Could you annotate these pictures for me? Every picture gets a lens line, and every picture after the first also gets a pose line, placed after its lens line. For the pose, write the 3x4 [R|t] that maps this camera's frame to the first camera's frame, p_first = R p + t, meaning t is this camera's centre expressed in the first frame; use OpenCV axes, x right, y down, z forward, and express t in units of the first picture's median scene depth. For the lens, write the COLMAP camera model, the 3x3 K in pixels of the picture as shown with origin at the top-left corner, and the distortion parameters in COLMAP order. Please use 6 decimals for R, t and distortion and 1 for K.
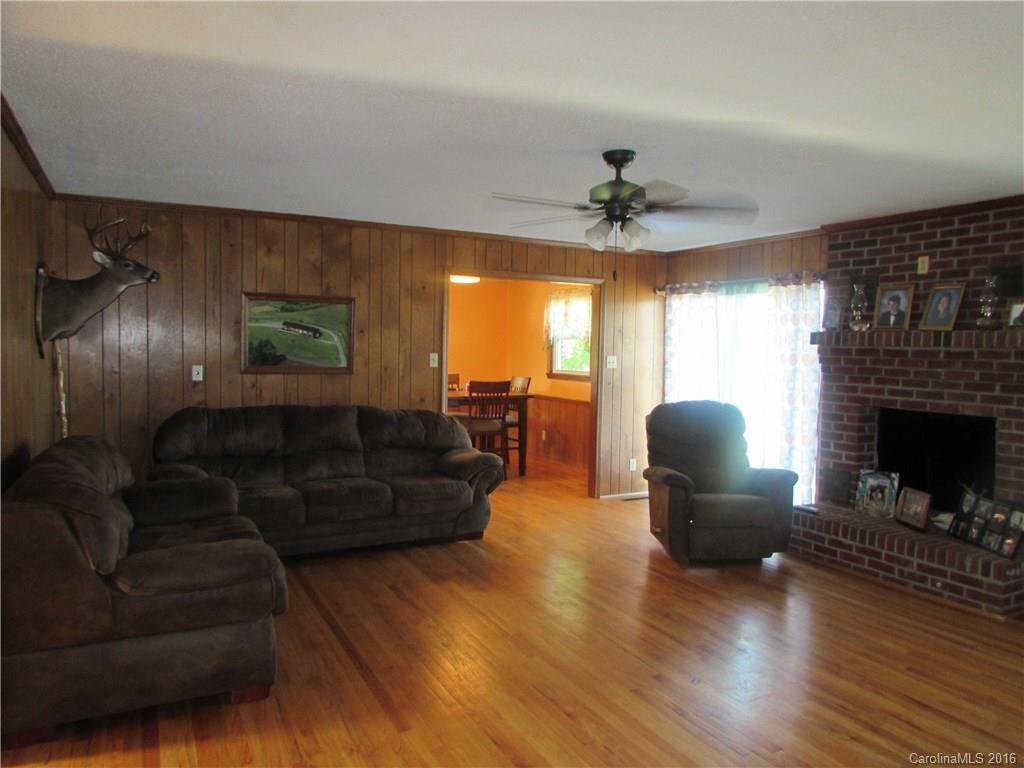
lens RADIAL K [[726.8, 0, 512.0], [0, 726.8, 384.0], [0, 0, 1]] dist [-0.030509, 0.002990]
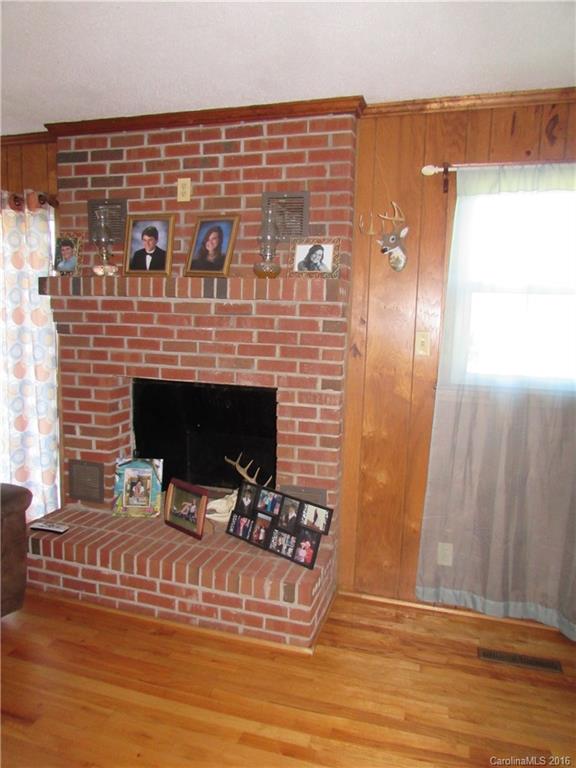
lens RADIAL K [[545.1, 0, 288.0], [0, 545.1, 384.0], [0, 0, 1]] dist [-0.030509, 0.002990]
pose [[0.702177, -0.088094, 0.706532, 0.227658], [0.022396, 0.994558, 0.101748, -0.017771], [-0.711650, -0.055622, 0.700328, 0.509007]]
